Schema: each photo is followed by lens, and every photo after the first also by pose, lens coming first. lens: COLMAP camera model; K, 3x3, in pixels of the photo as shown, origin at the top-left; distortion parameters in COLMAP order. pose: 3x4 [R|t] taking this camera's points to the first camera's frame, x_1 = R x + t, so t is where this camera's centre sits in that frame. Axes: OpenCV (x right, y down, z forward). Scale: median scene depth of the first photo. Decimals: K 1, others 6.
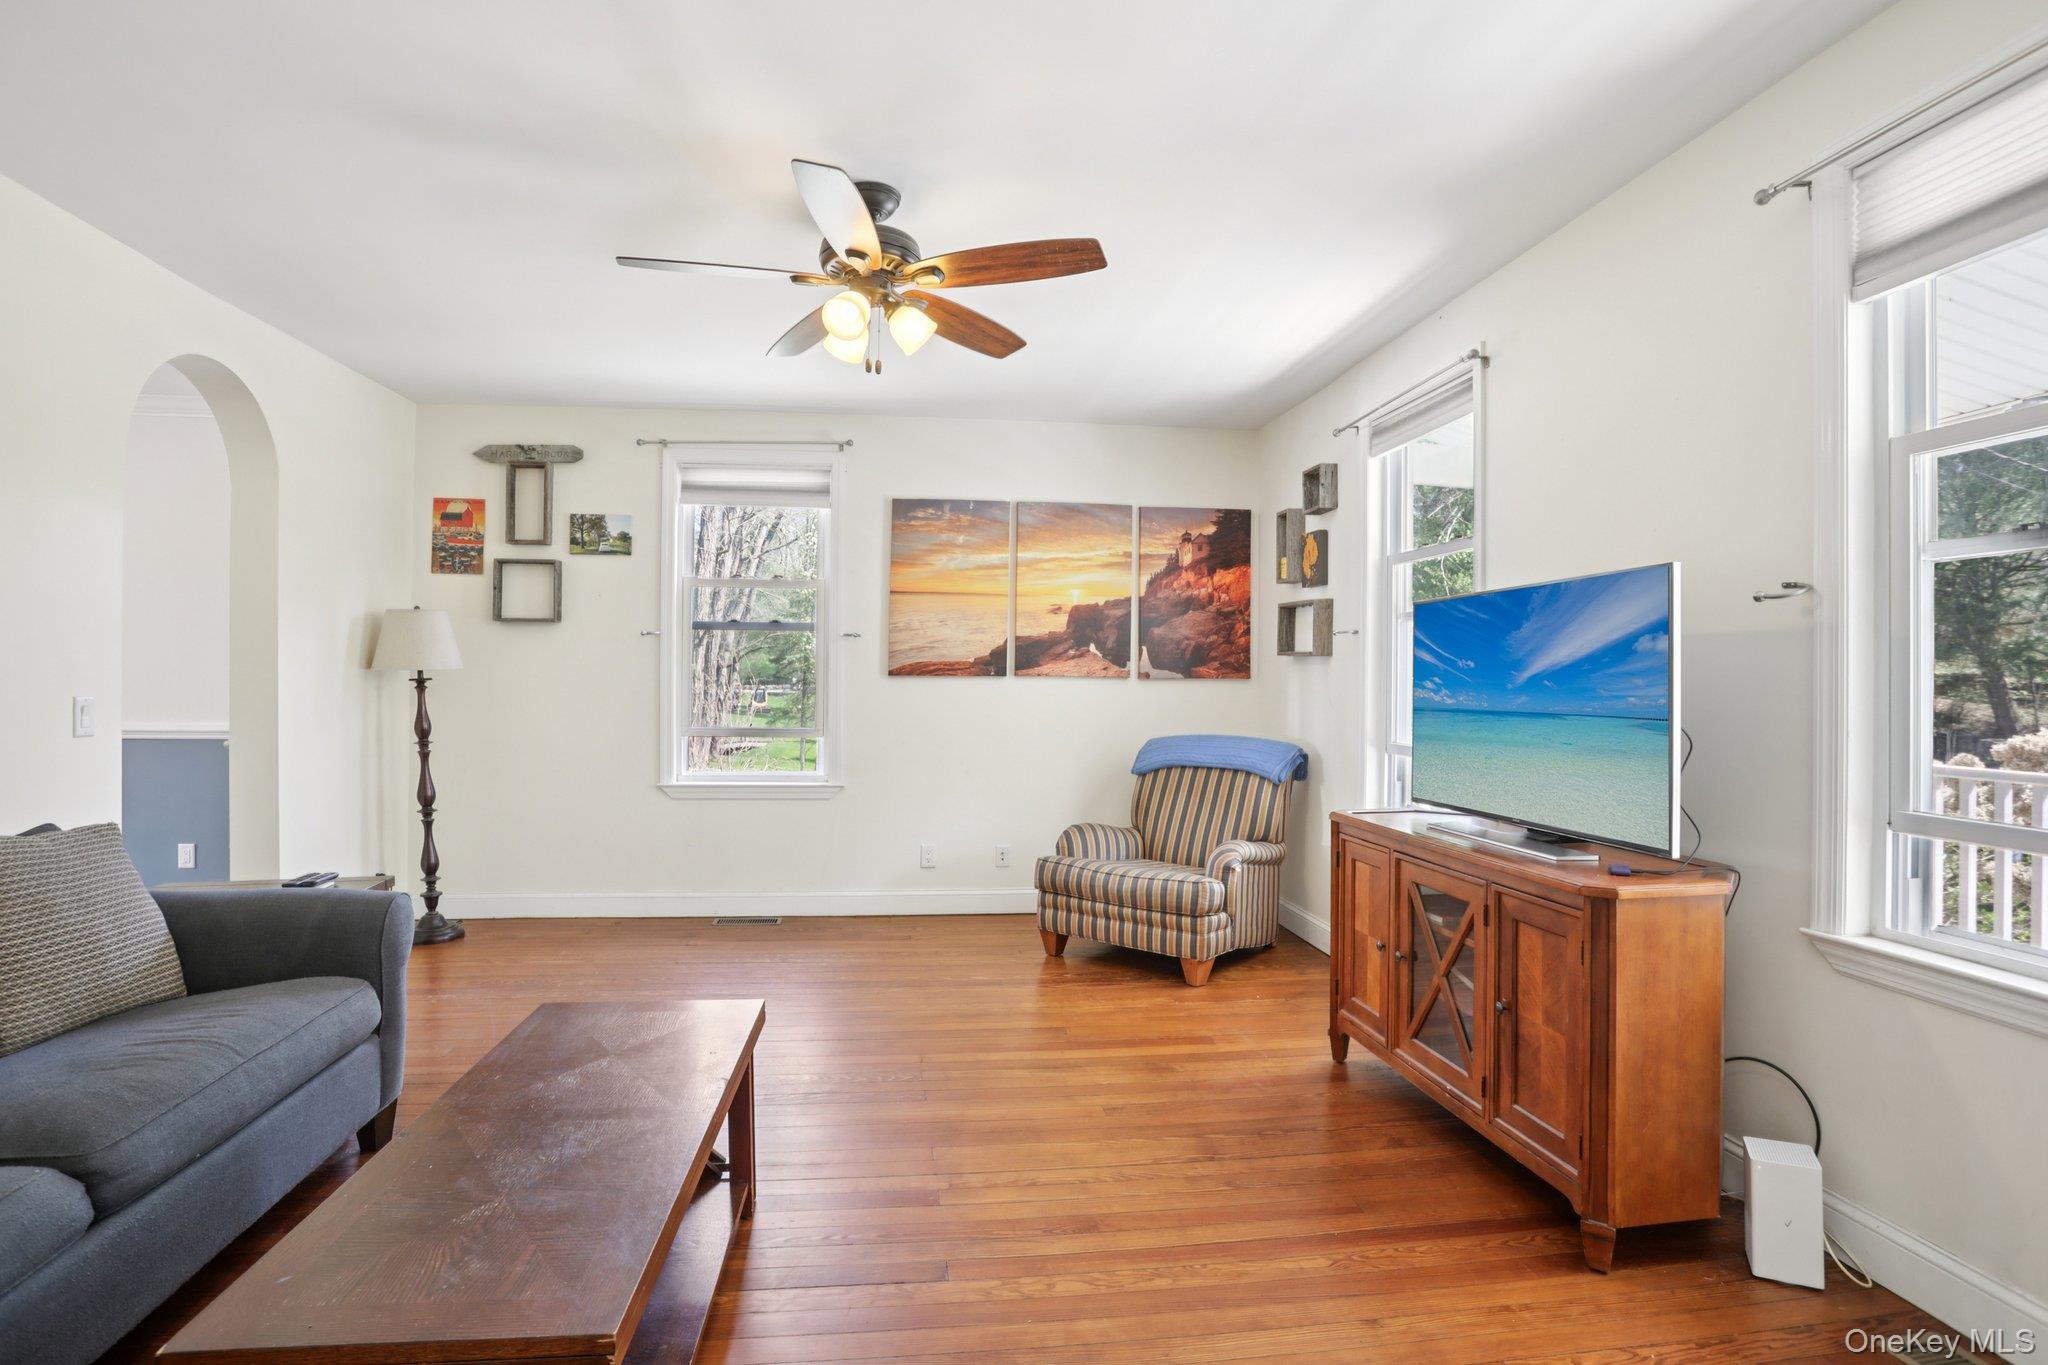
lens RADIAL K [[1011.0, 0, 1013.5], [0, 1011.0, 700.2], [0, 0, 1]] dist [-0.077379, 0.038555]
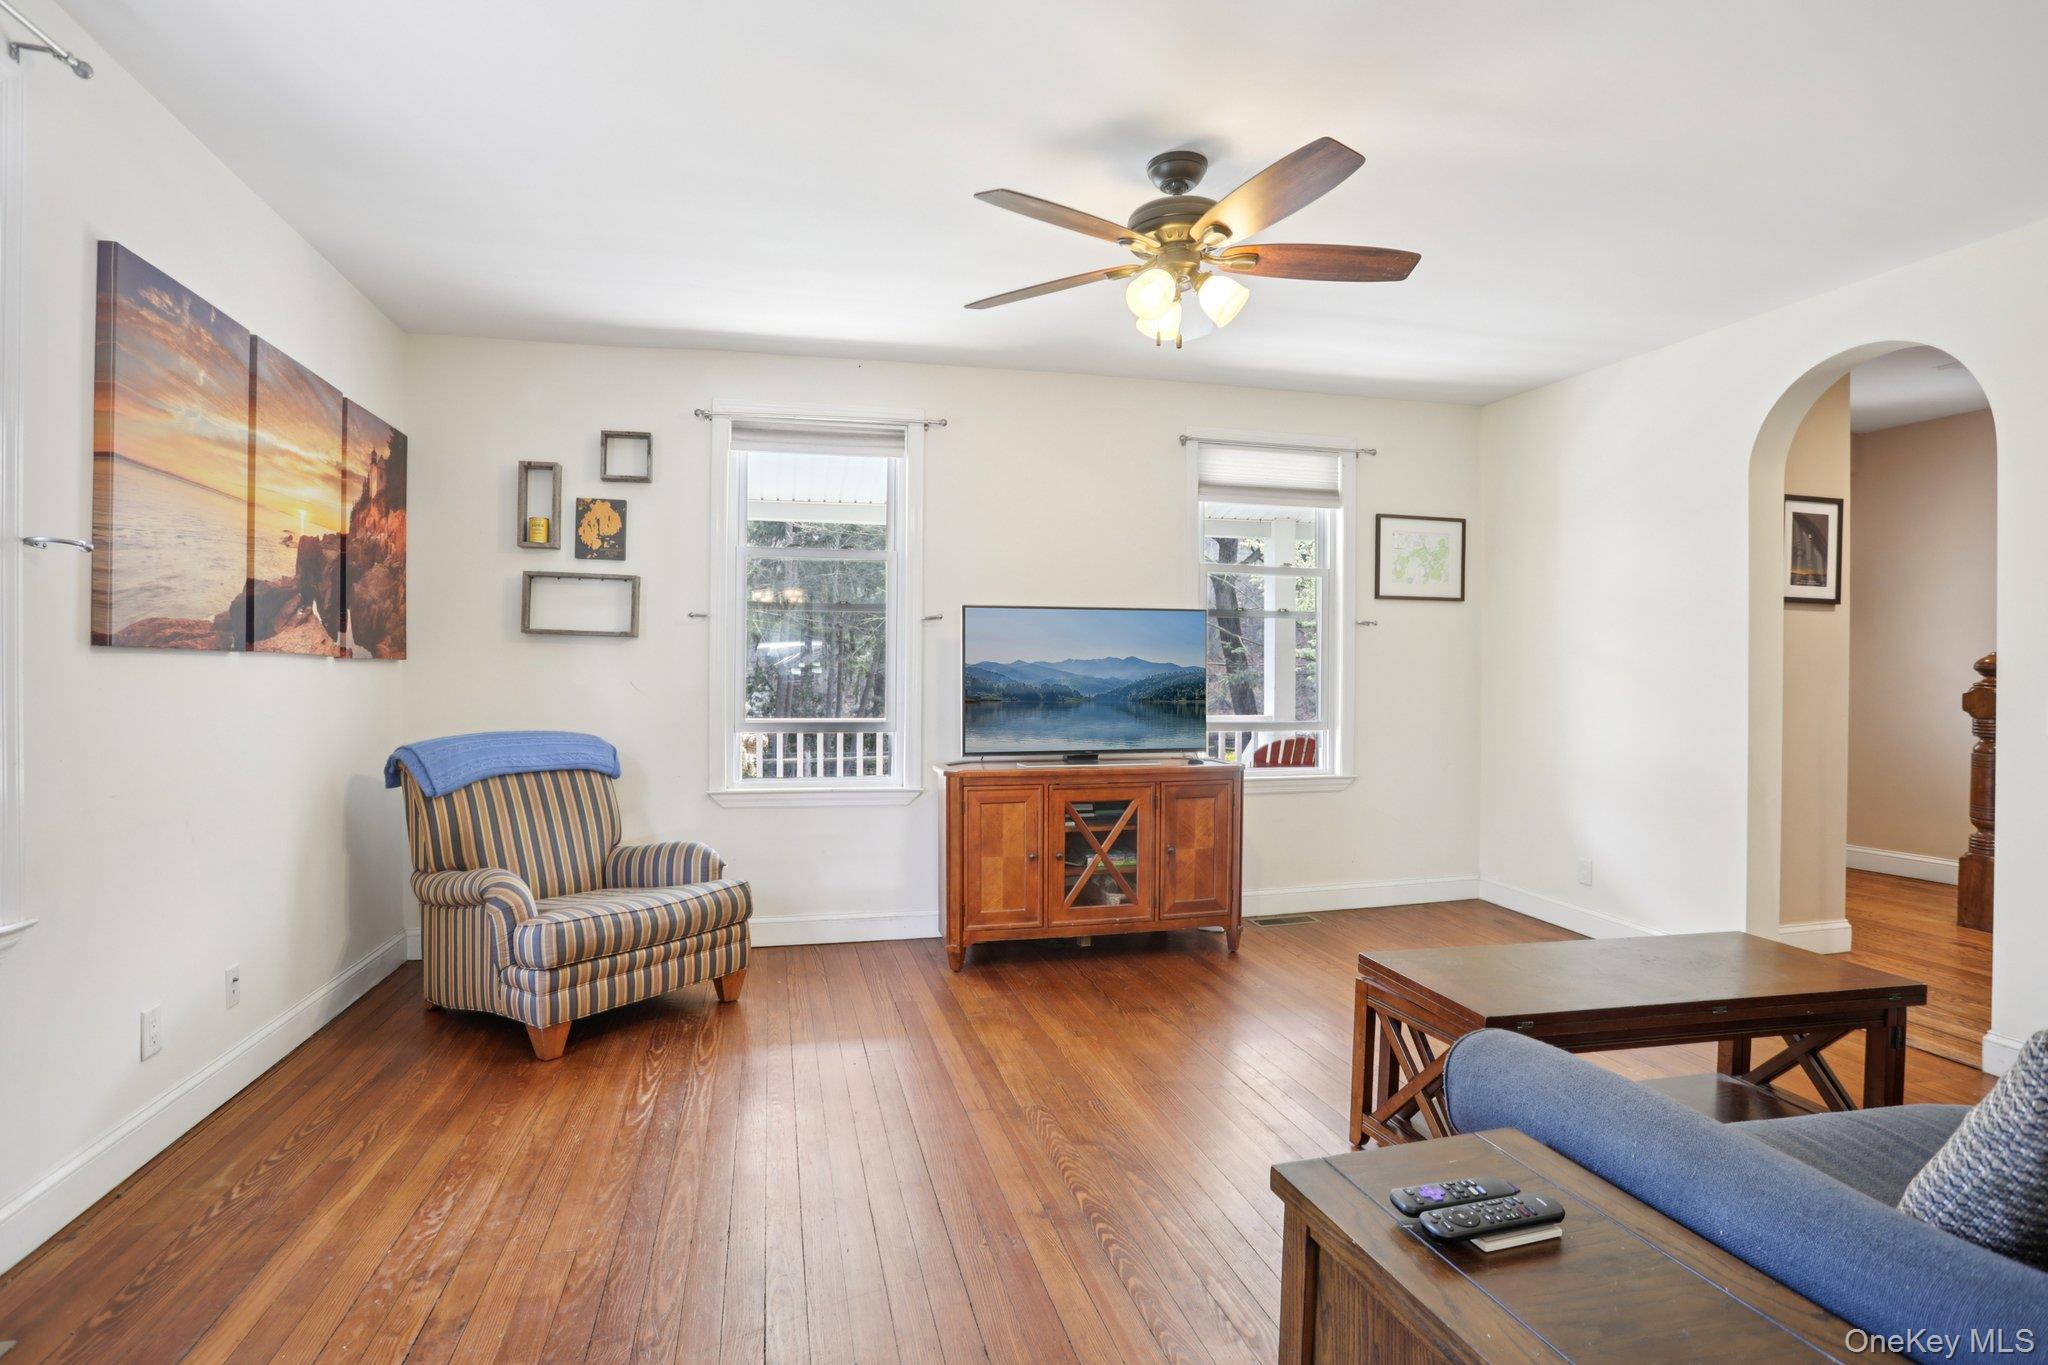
lens RADIAL K [[1051.1, 0, 1026.7], [0, 1051.1, 667.4], [0, 0, 1]] dist [-0.073298, 0.036711]
pose [[-0.121572, 0.002051, 0.992580, -0.638370], [0.013544, 0.999908, -0.000407, -0.010341], [-0.992490, 0.013394, -0.121589, 0.697722]]
